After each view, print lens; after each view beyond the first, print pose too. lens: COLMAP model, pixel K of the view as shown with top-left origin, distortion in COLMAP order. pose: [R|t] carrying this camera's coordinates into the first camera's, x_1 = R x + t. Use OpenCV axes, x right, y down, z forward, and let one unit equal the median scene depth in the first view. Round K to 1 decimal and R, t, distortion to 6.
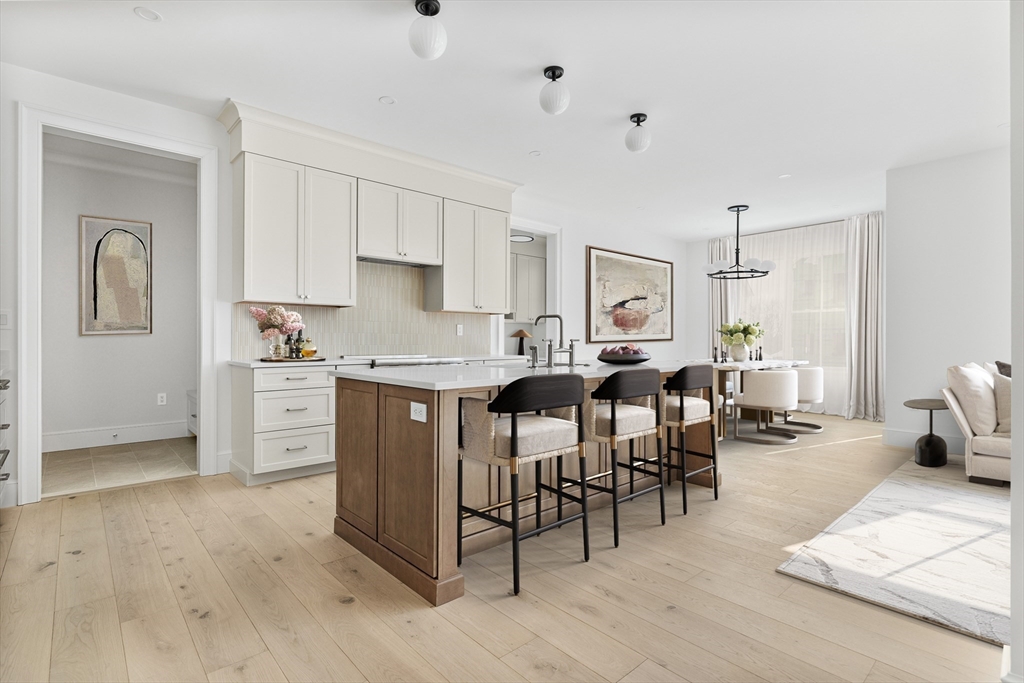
lens RADIAL K [[487.4, 0, 511.3], [0, 487.4, 325.1], [0, 0, 1]] dist [0.018000, 0.000160]
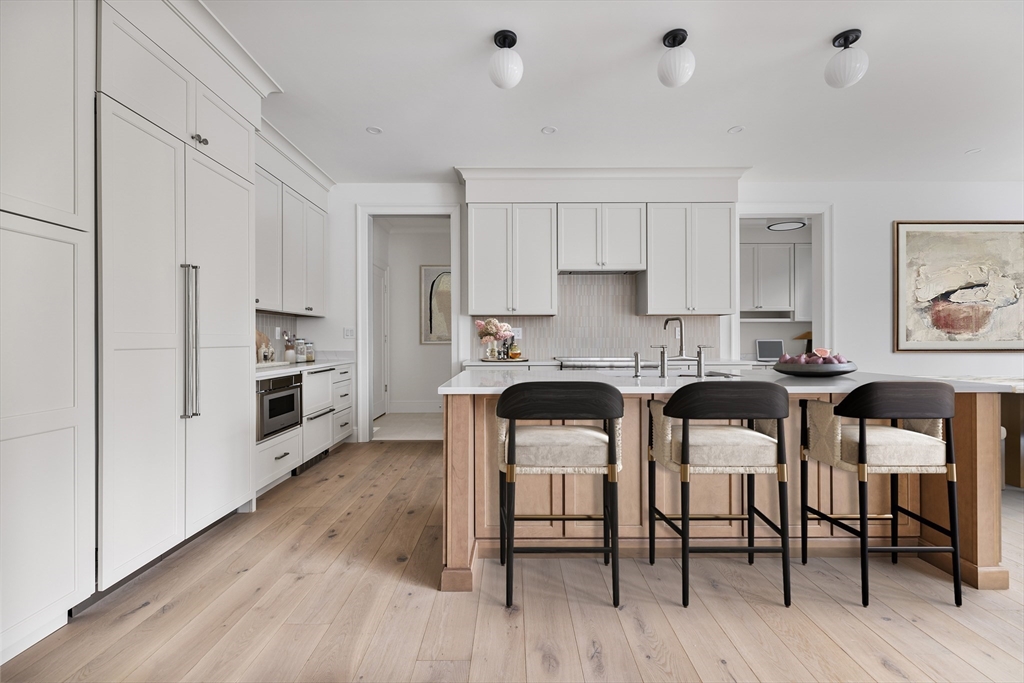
lens RADIAL K [[423.2, 0, 510.6], [0, 423.2, 339.7], [0, 0, 1]] dist [-0.012545, 0.000037]
pose [[0.766245, -0.009700, -0.642475, 0.233308], [0.028770, 0.999401, 0.019224, -0.002572], [0.641904, -0.033215, 0.766066, 0.155586]]
